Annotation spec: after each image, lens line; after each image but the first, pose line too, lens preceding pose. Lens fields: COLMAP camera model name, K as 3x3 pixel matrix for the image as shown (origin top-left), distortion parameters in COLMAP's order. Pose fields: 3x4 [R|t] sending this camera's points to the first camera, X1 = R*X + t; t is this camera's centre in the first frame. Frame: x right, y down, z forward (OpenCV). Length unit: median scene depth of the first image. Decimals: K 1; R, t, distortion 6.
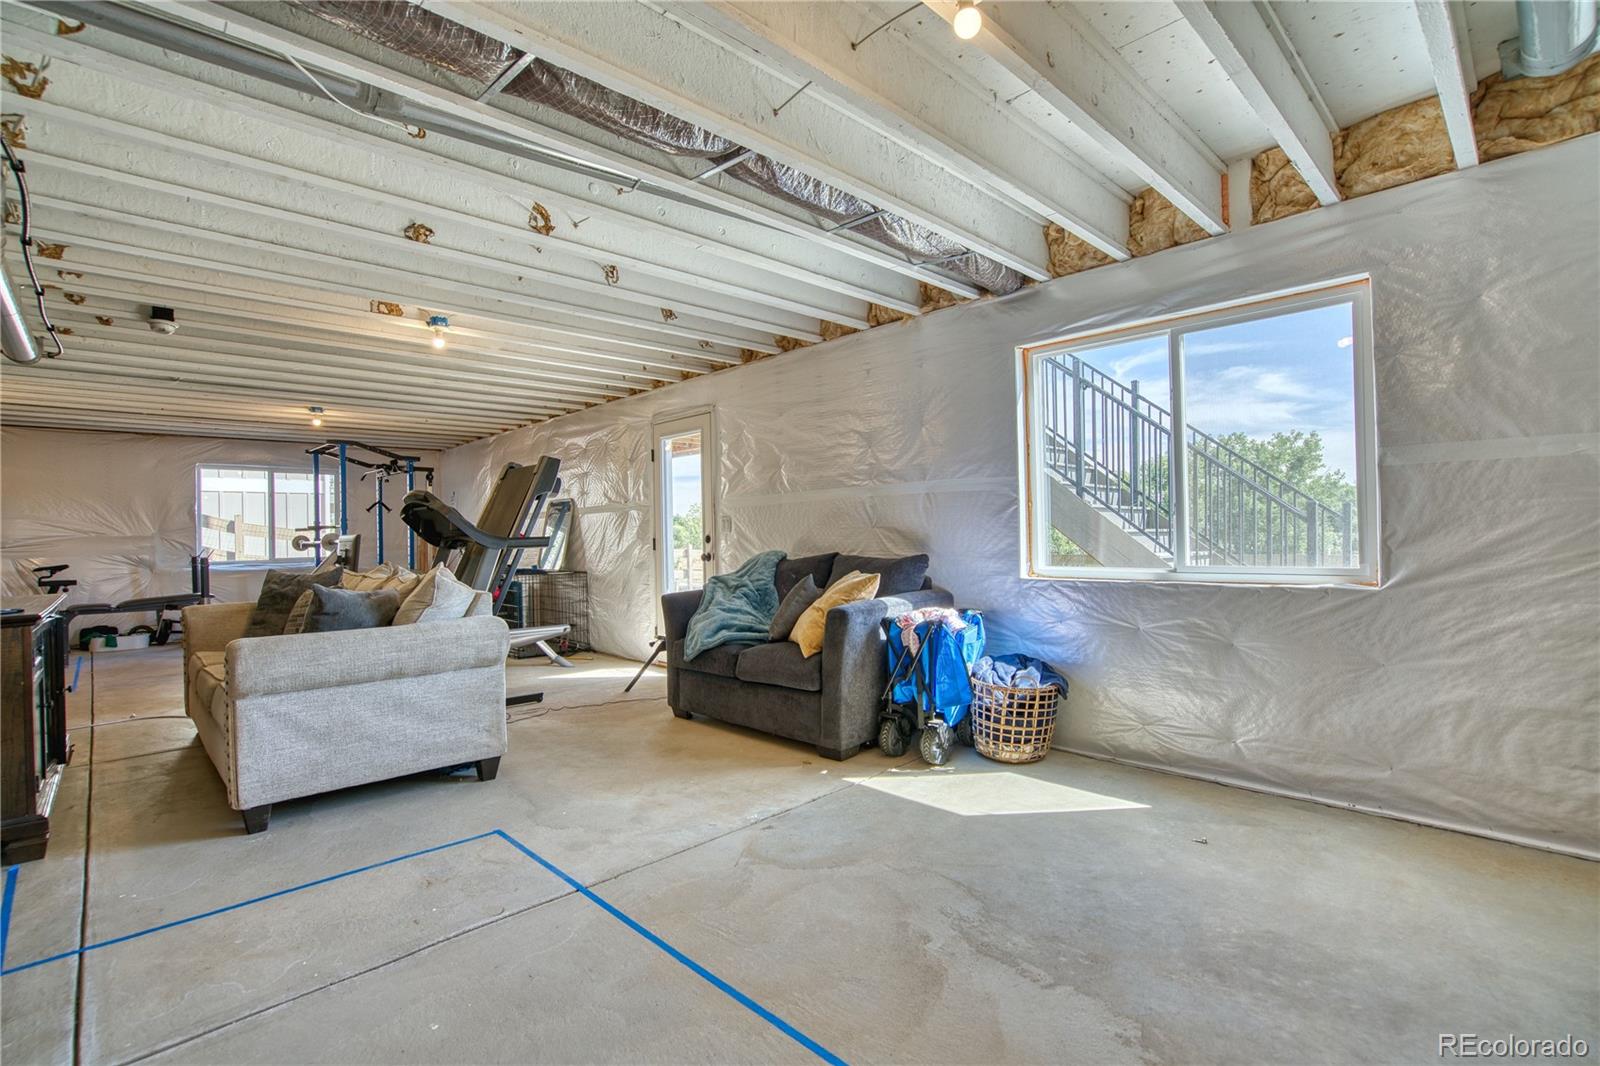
lens RADIAL K [[737.4, 0, 802.1], [0, 737.4, 530.1], [0, 0, 1]] dist [-0.046536, 0.014353]
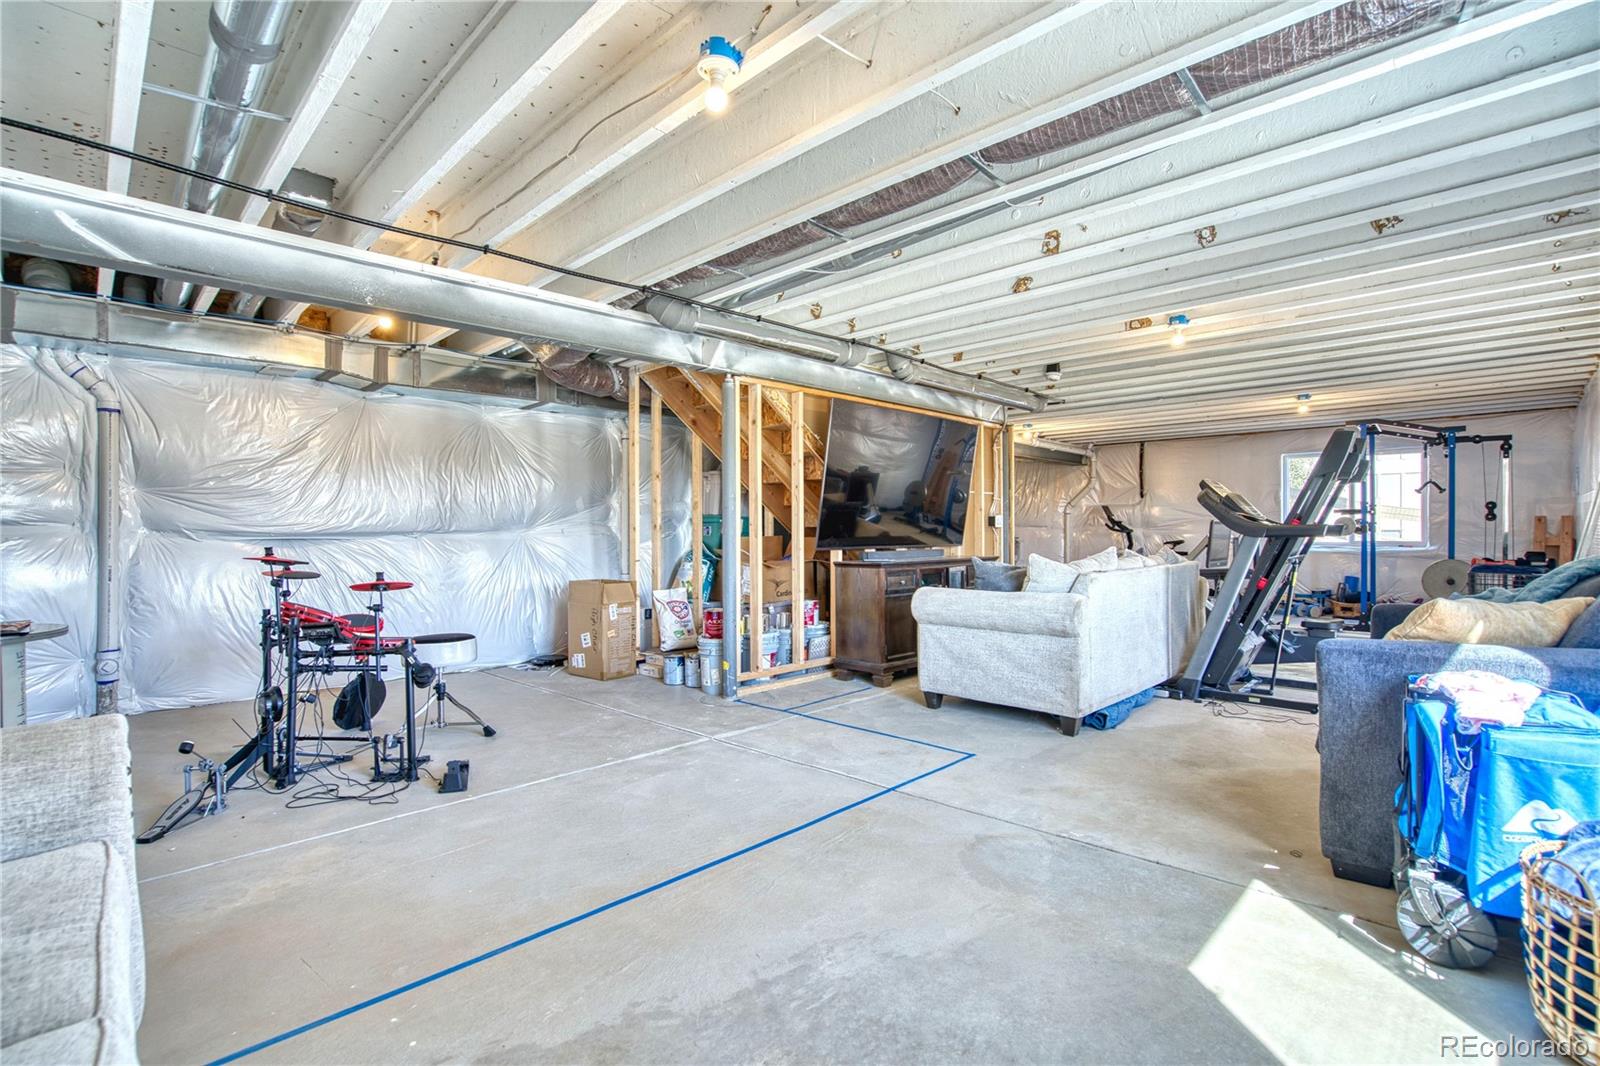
lens RADIAL K [[737.4, 0, 803.4], [0, 737.4, 530.6], [0, 0, 1]] dist [-0.046536, 0.014353]
pose [[0.037390, 0.020741, -0.999085, 0.756728], [0.009568, 0.999731, 0.021113, -0.012137], [0.999255, -0.010349, 0.037181, 0.575602]]
